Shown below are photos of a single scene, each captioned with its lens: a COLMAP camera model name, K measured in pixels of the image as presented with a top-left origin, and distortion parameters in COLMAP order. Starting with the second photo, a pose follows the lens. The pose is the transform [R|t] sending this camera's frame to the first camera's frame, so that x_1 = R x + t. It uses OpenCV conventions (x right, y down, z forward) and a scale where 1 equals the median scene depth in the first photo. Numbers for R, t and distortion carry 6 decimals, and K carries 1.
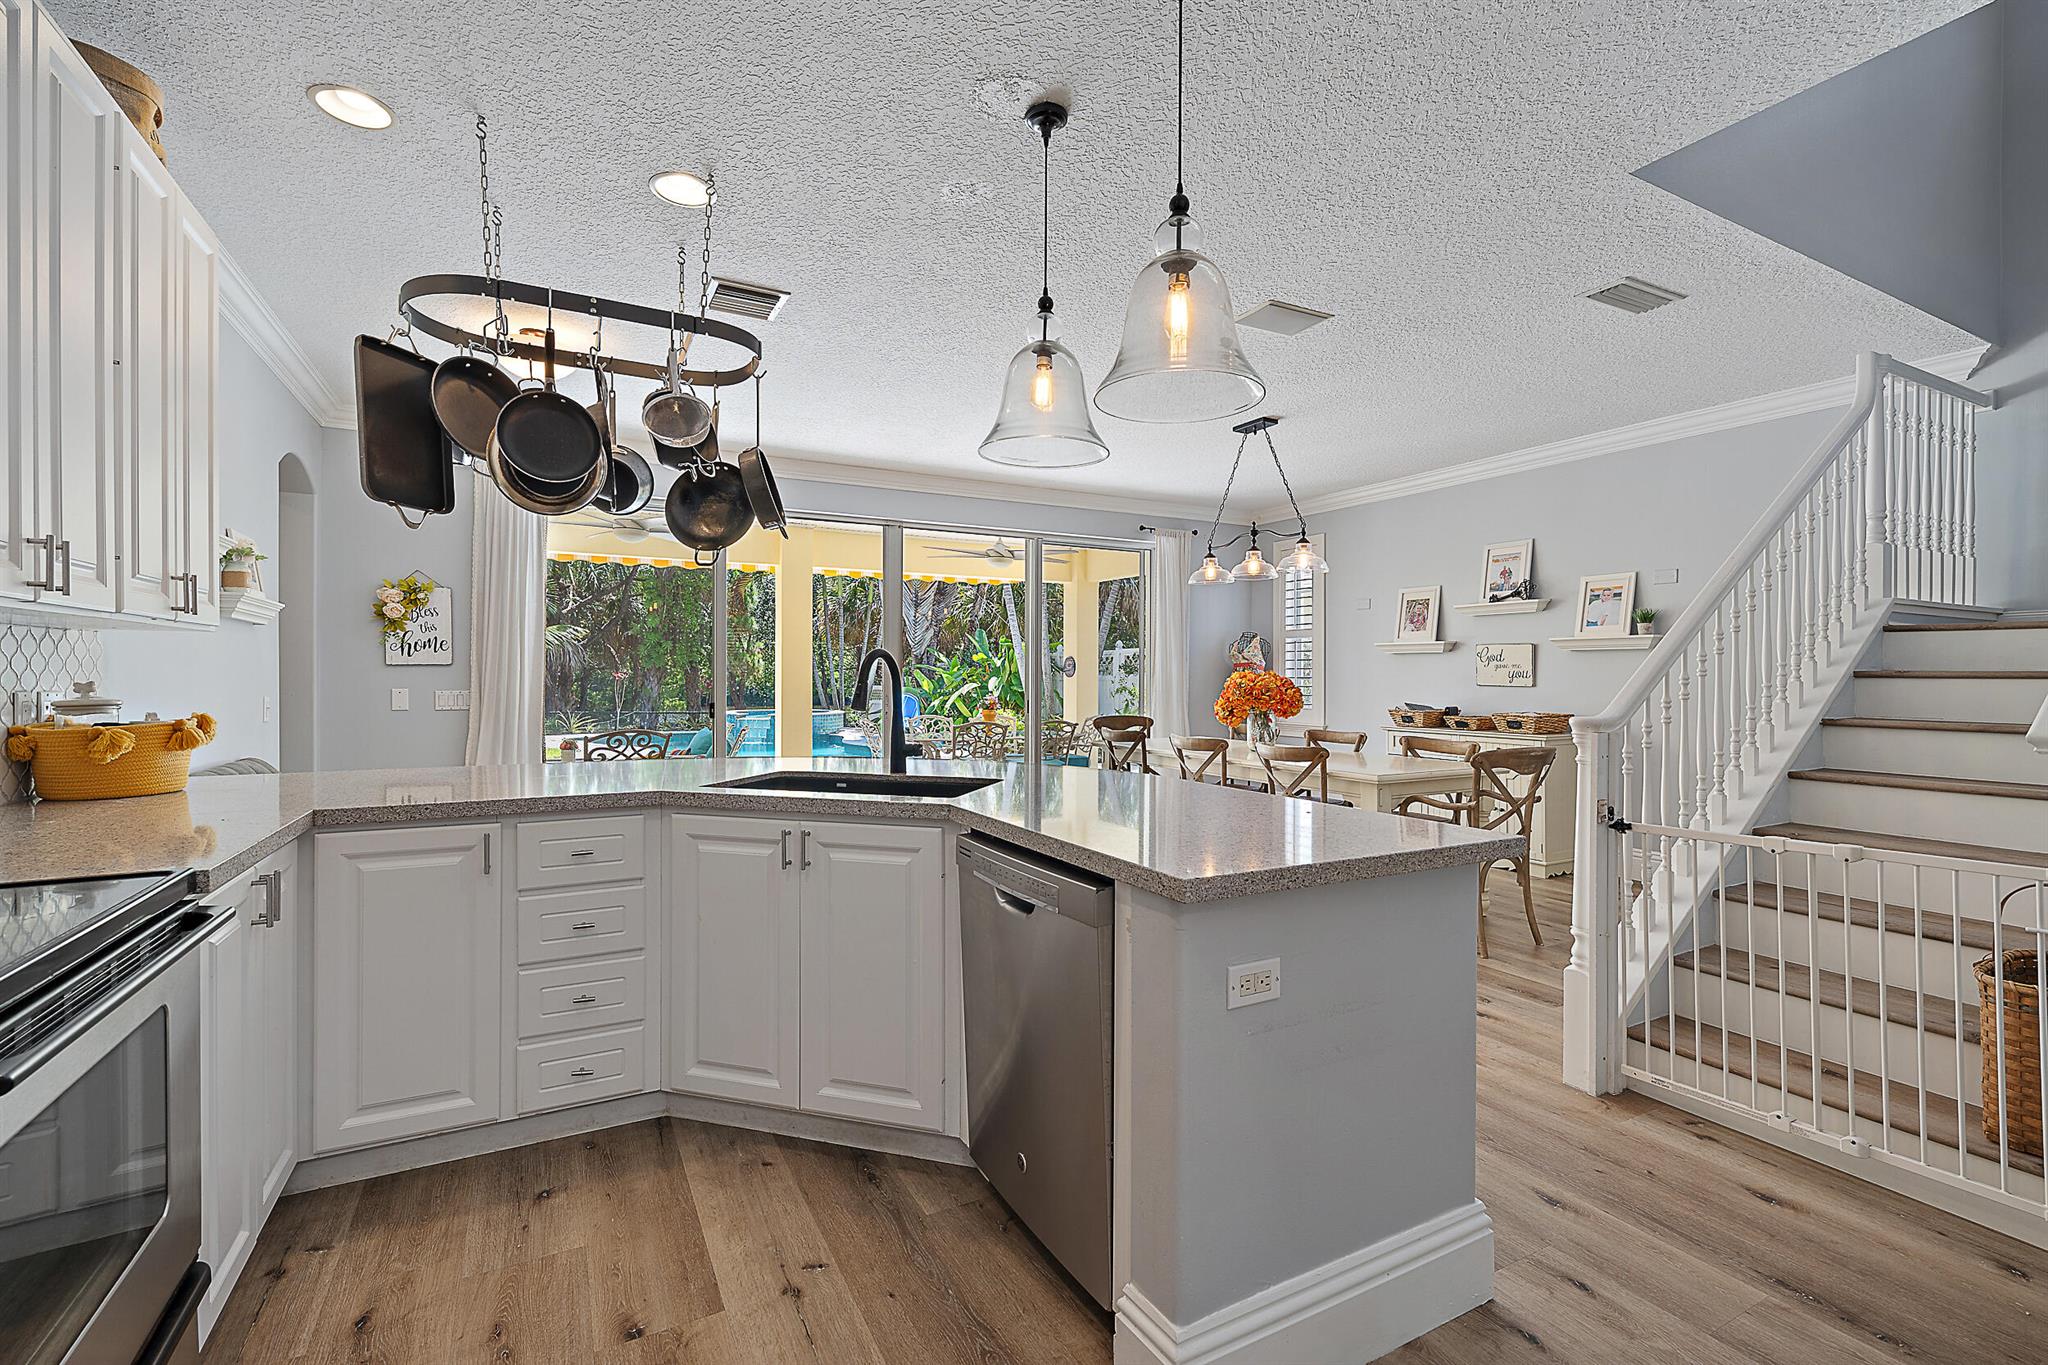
lens RADIAL K [[896.2, 0, 1017.3], [0, 896.2, 677.6], [0, 0, 1]] dist [0.001892, -0.001117]
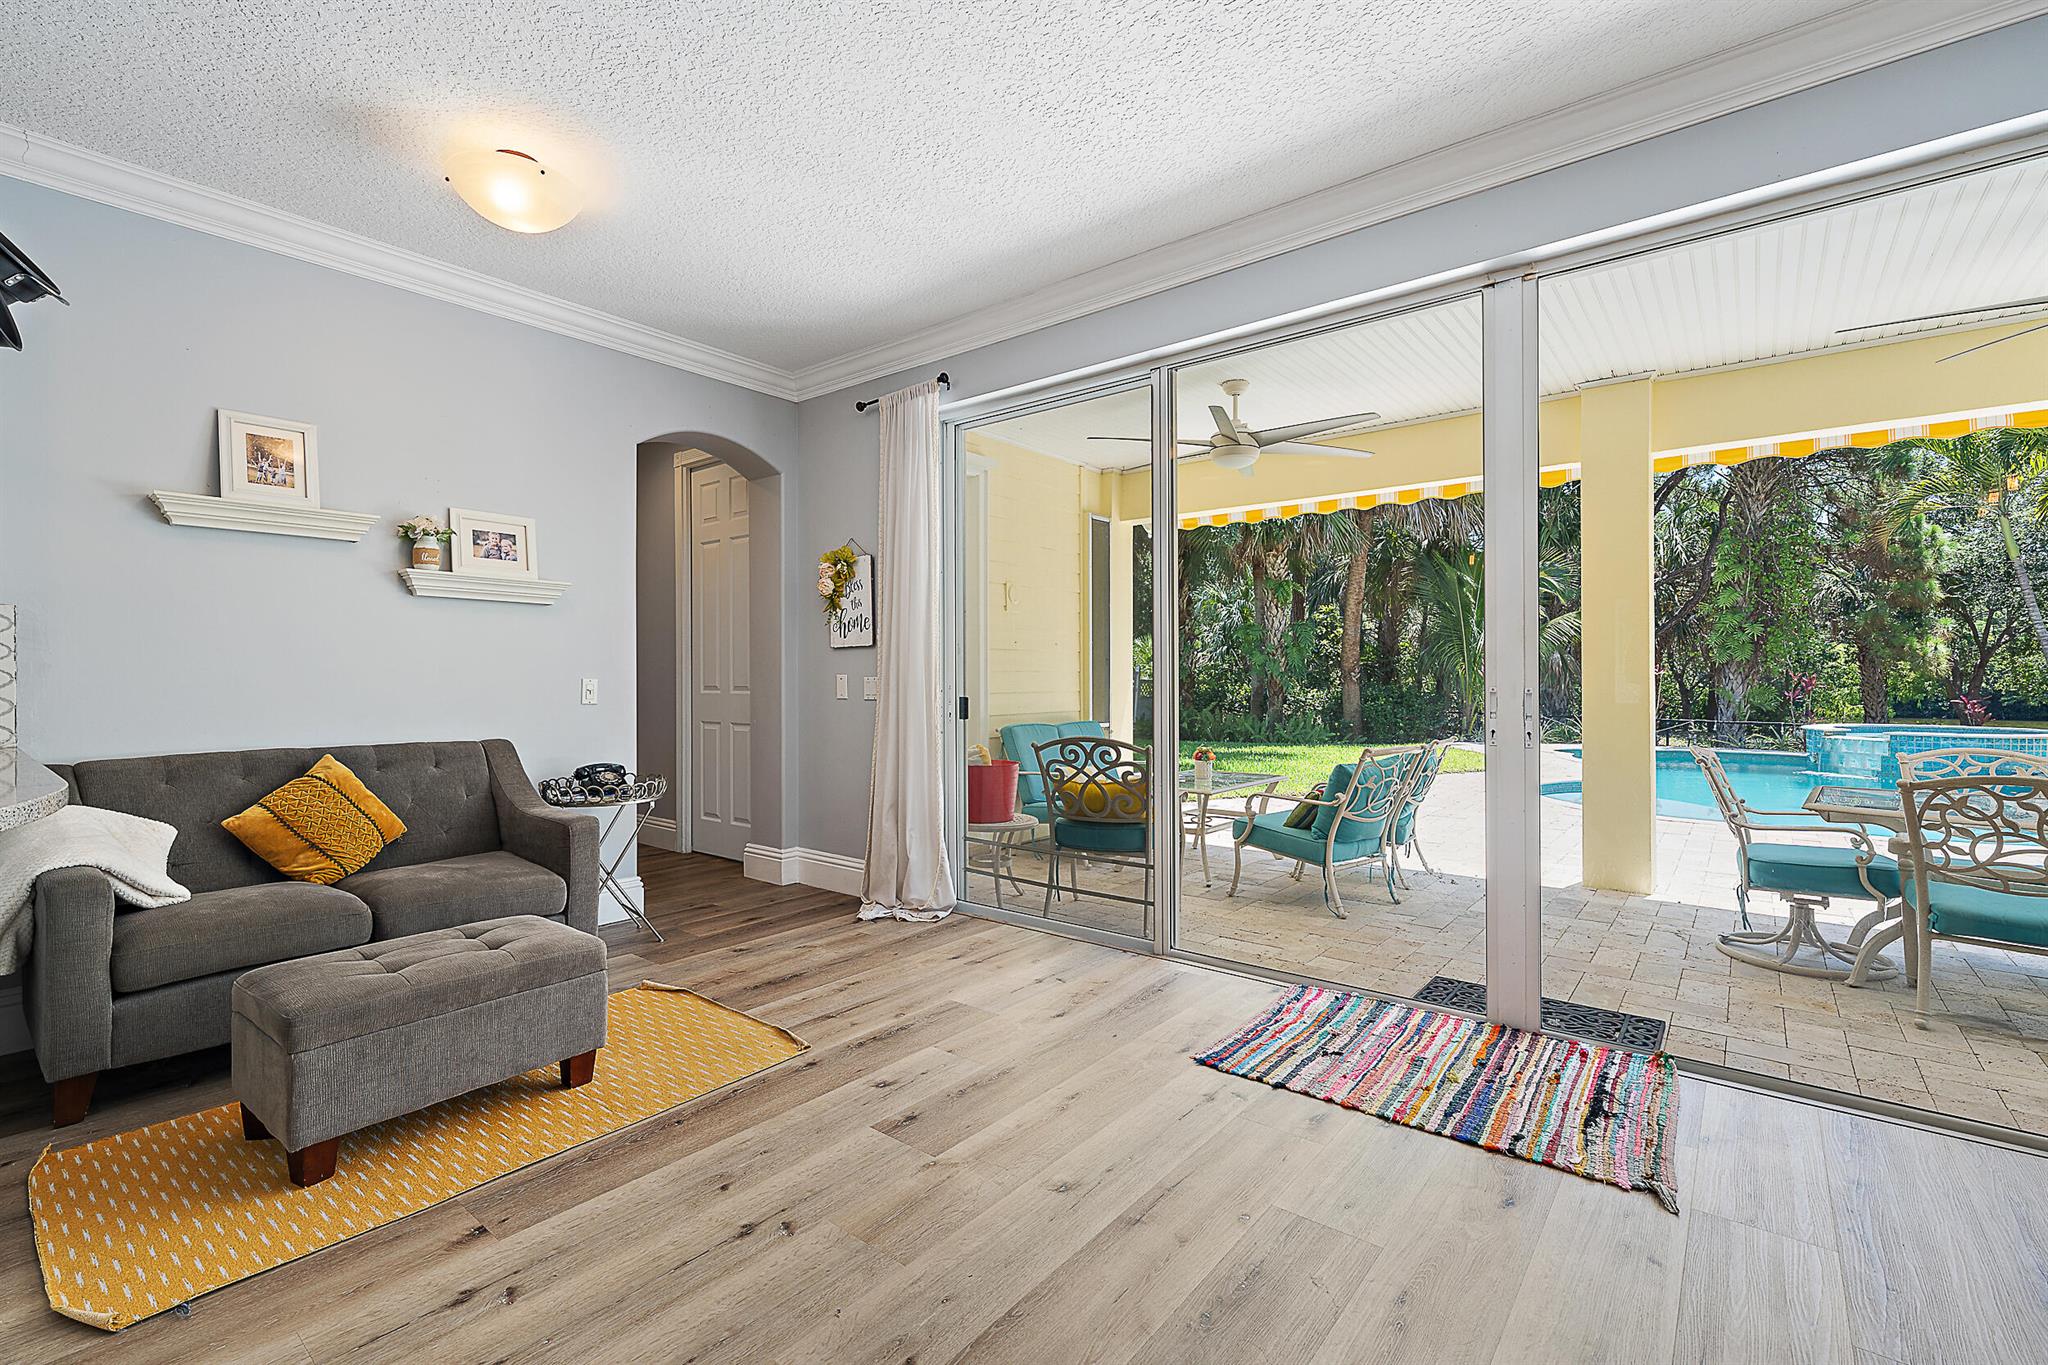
lens RADIAL K [[896.2, 0, 1022.6], [0, 896.2, 672.4], [0, 0, 1]] dist [0.001892, -0.001117]
pose [[0.392571, -0.009777, -0.919670, 0.176799], [0.001734, 0.999950, -0.009891, 0.017179], [0.919720, 0.002288, 0.392568, 0.730392]]
